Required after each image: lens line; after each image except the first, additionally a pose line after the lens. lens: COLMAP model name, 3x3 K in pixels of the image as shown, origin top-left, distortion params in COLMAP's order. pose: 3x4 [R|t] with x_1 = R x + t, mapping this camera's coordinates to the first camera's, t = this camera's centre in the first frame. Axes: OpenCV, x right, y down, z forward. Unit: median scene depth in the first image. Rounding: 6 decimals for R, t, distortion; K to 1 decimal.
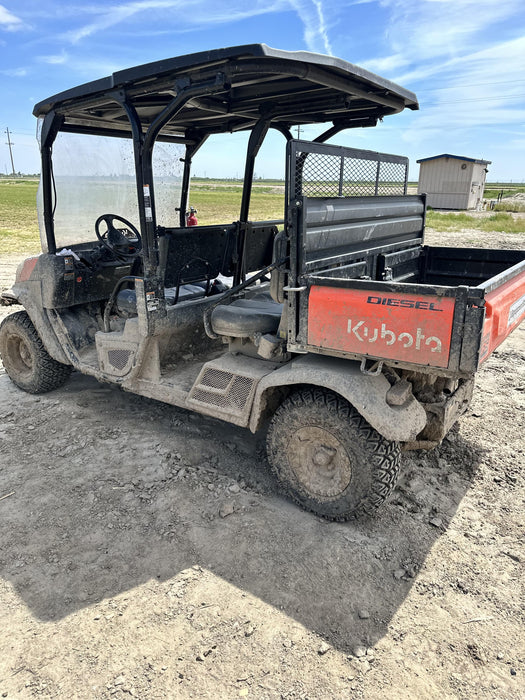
lens RADIAL K [[499.2, 0, 262.5], [0, 499.2, 350.0], [0, 0, 1]] dist [0.023003, -0.003250]
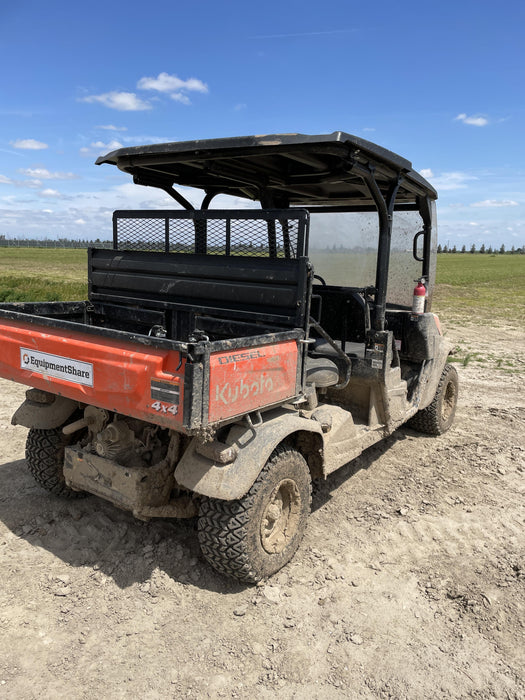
lens RADIAL K [[531.3, 0, 260.7], [0, 531.3, 342.2], [0, 0, 1]] dist [0.020640, -0.005873]
pose [[0.021875, 0.161587, -0.986616, 1.234622], [-0.343463, 0.928003, 0.144372, -0.330451], [0.938911, 0.335708, 0.075799, 1.067374]]
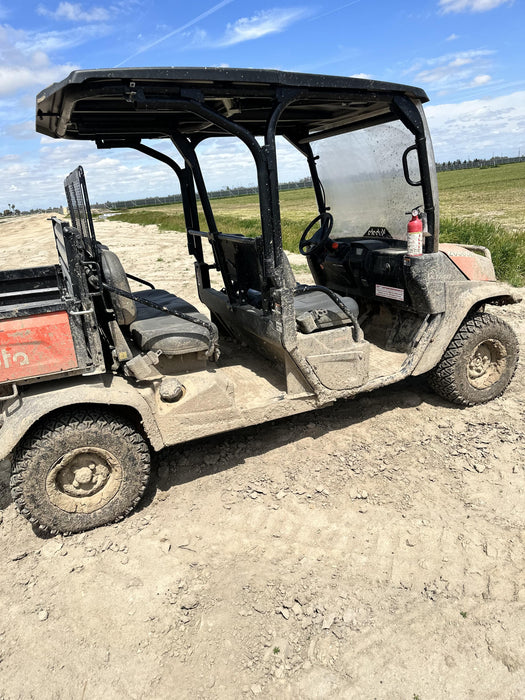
lens RADIAL K [[499.2, 0, 262.5], [0, 499.2, 350.0], [0, 0, 1]] dist [0.023003, -0.003250]
pose [[-0.490798, 0.307153, -0.815337, 0.867474], [-0.187198, 0.876770, 0.442981, -0.597650], [0.850926, 0.370044, -0.372818, 1.807043]]
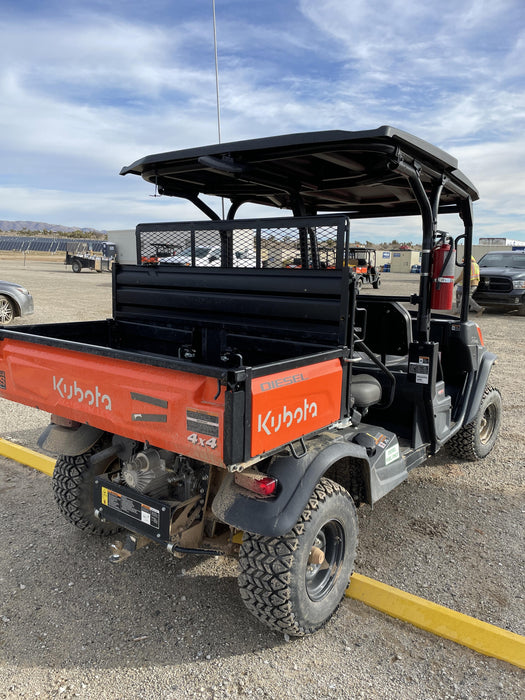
lens RADIAL K [[531.1, 0, 251.6], [0, 531.1, 348.2], [0, 0, 1]] dist [0.008952, -0.000498]
pose [[-0.026291, 0.156246, -0.987368, 1.153157], [-0.313152, 0.936708, 0.156568, -0.324702], [0.949339, 0.313313, 0.024302, 1.035287]]
